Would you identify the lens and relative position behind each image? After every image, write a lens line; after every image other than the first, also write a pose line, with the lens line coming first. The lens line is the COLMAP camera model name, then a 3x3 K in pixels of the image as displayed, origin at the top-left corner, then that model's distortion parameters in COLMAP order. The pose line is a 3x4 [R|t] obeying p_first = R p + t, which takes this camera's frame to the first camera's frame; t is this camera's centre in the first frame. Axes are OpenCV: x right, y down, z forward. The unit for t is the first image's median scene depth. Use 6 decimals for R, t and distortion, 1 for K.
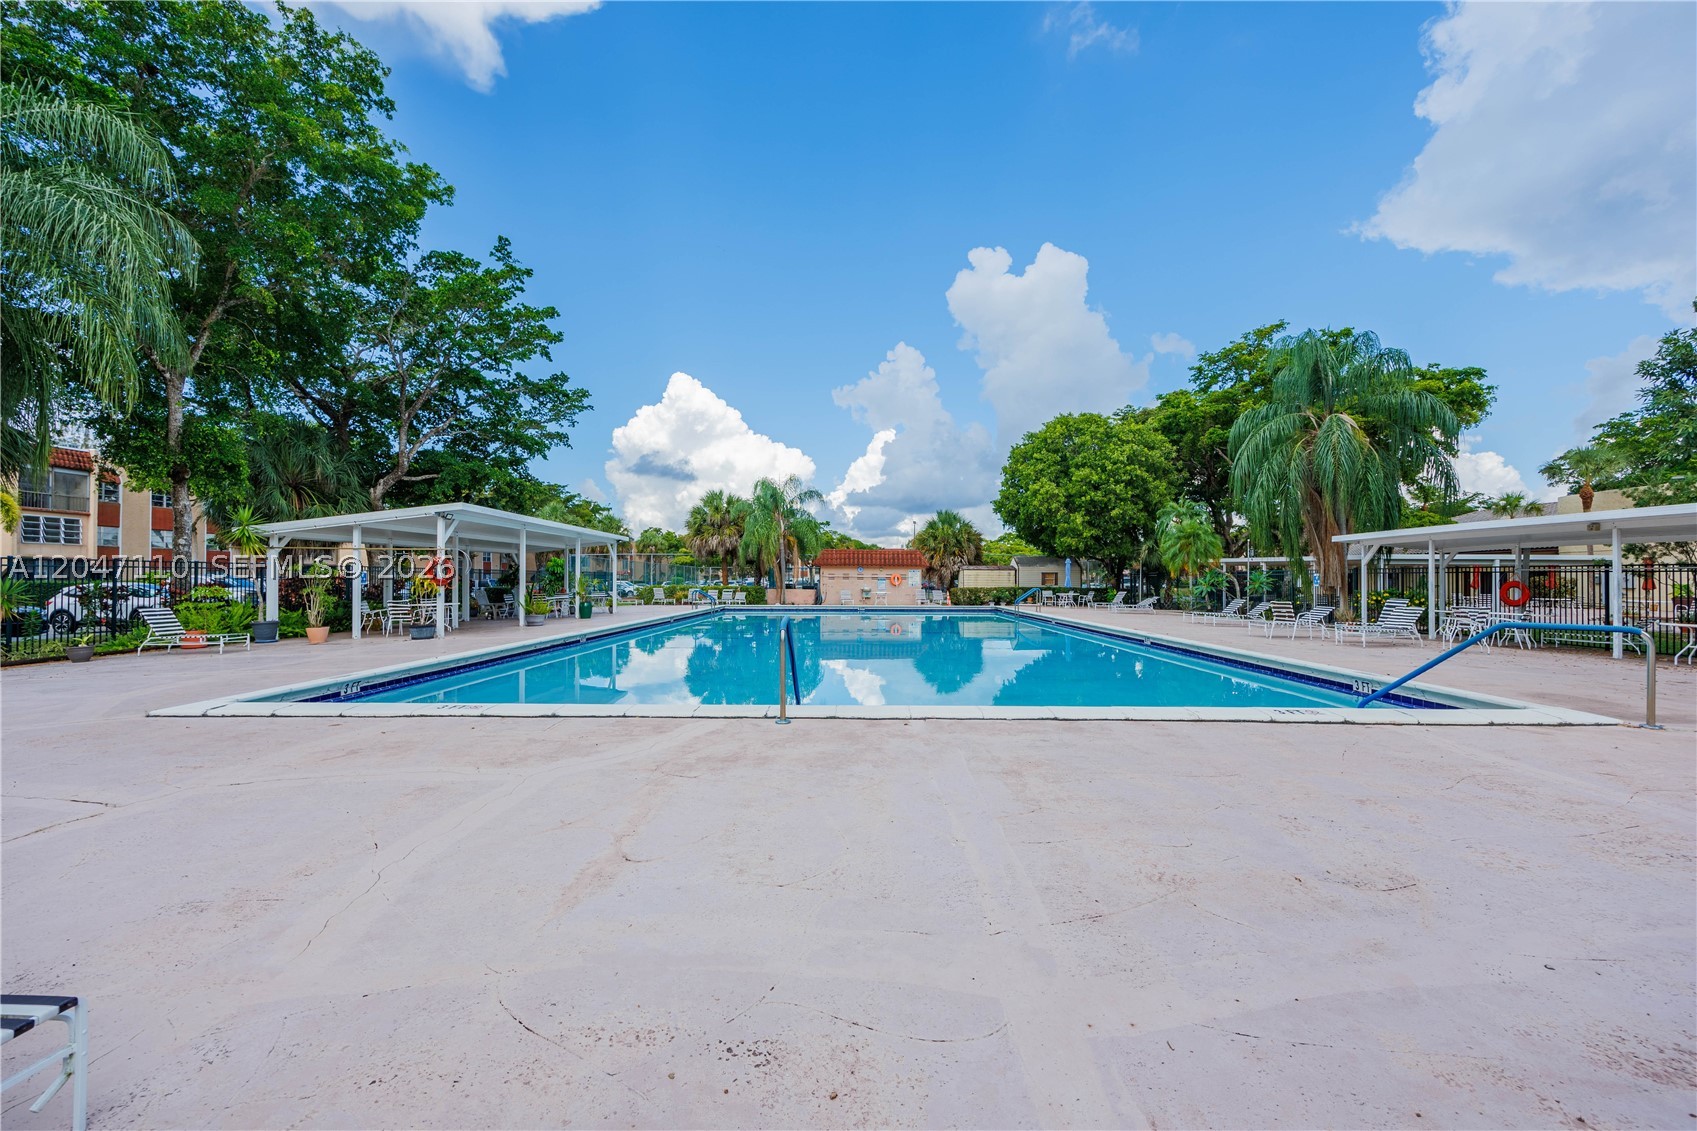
lens RADIAL K [[683.4, 0, 841.6], [0, 683.4, 573.7], [0, 0, 1]] dist [0.000749, 0.000447]
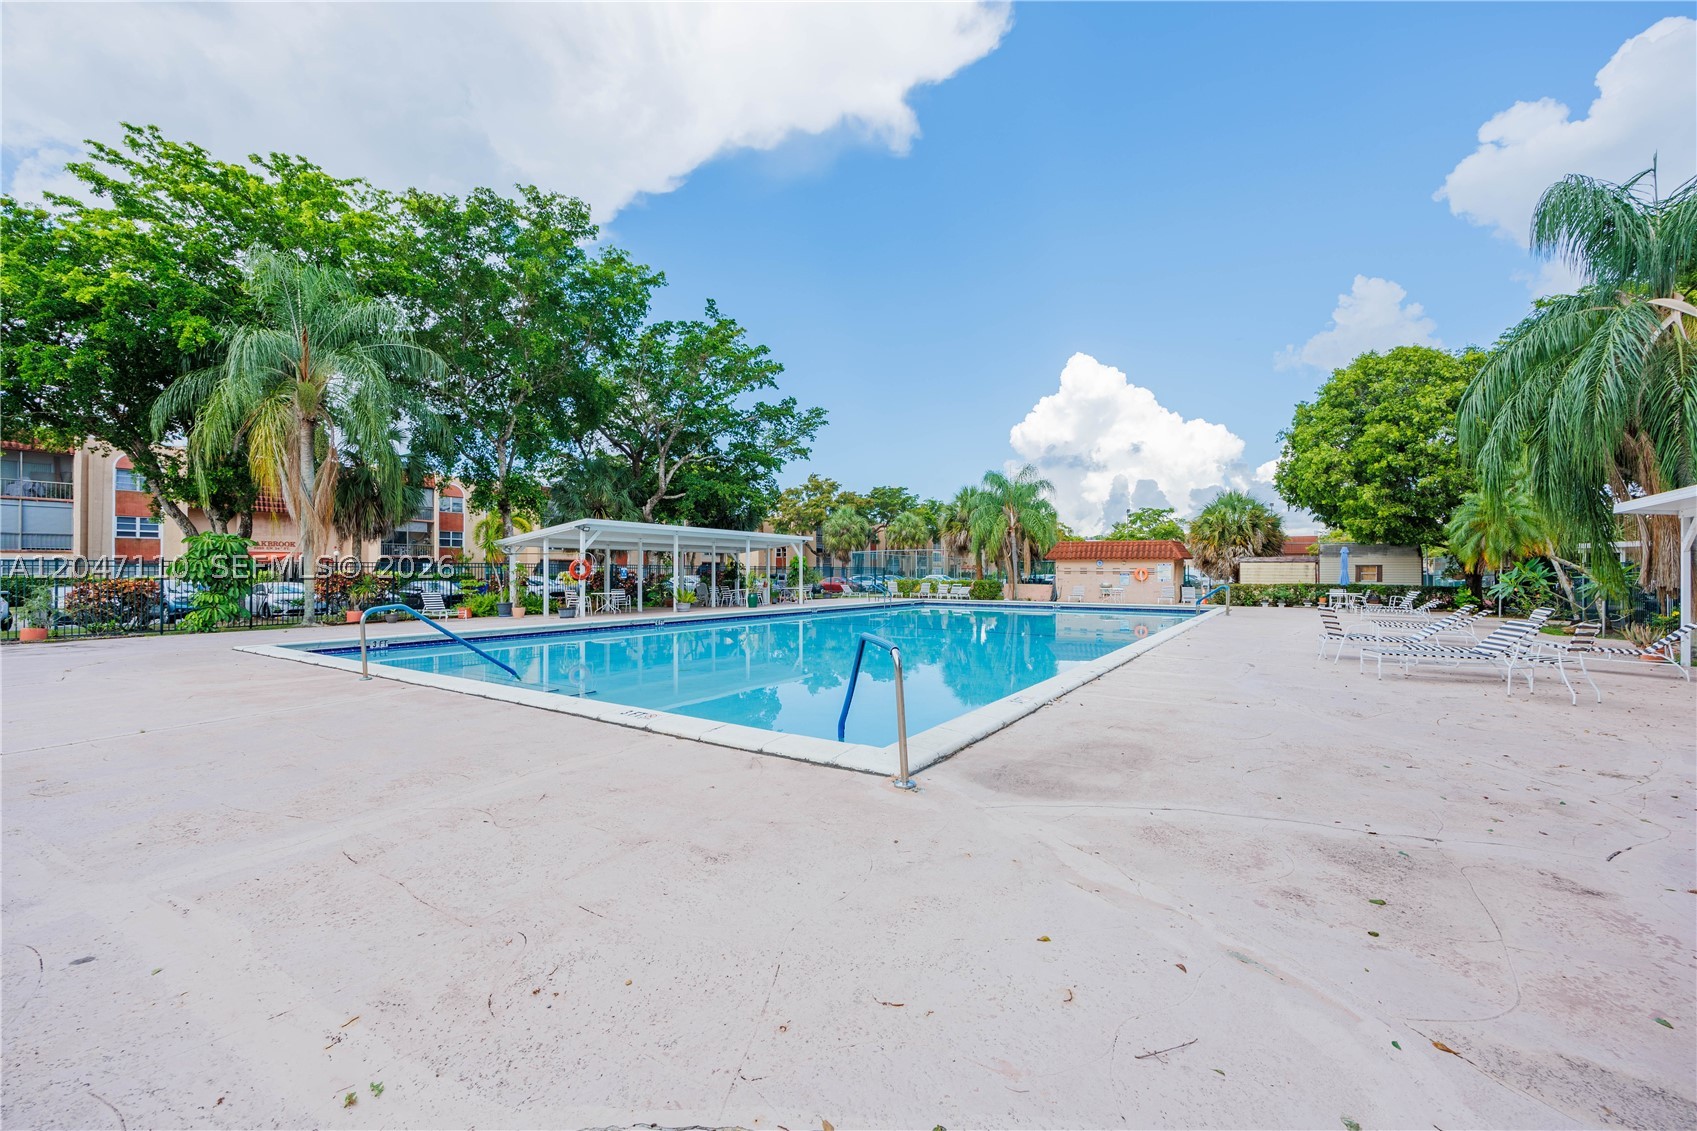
lens RADIAL K [[683.4, 0, 844.7], [0, 683.4, 571.4], [0, 0, 1]] dist [0.000749, 0.000447]
pose [[0.838526, -0.002258, -0.544858, 0.269030], [0.005522, 0.999975, 0.004353, -0.001129], [0.544834, -0.006658, 0.838517, 0.062766]]
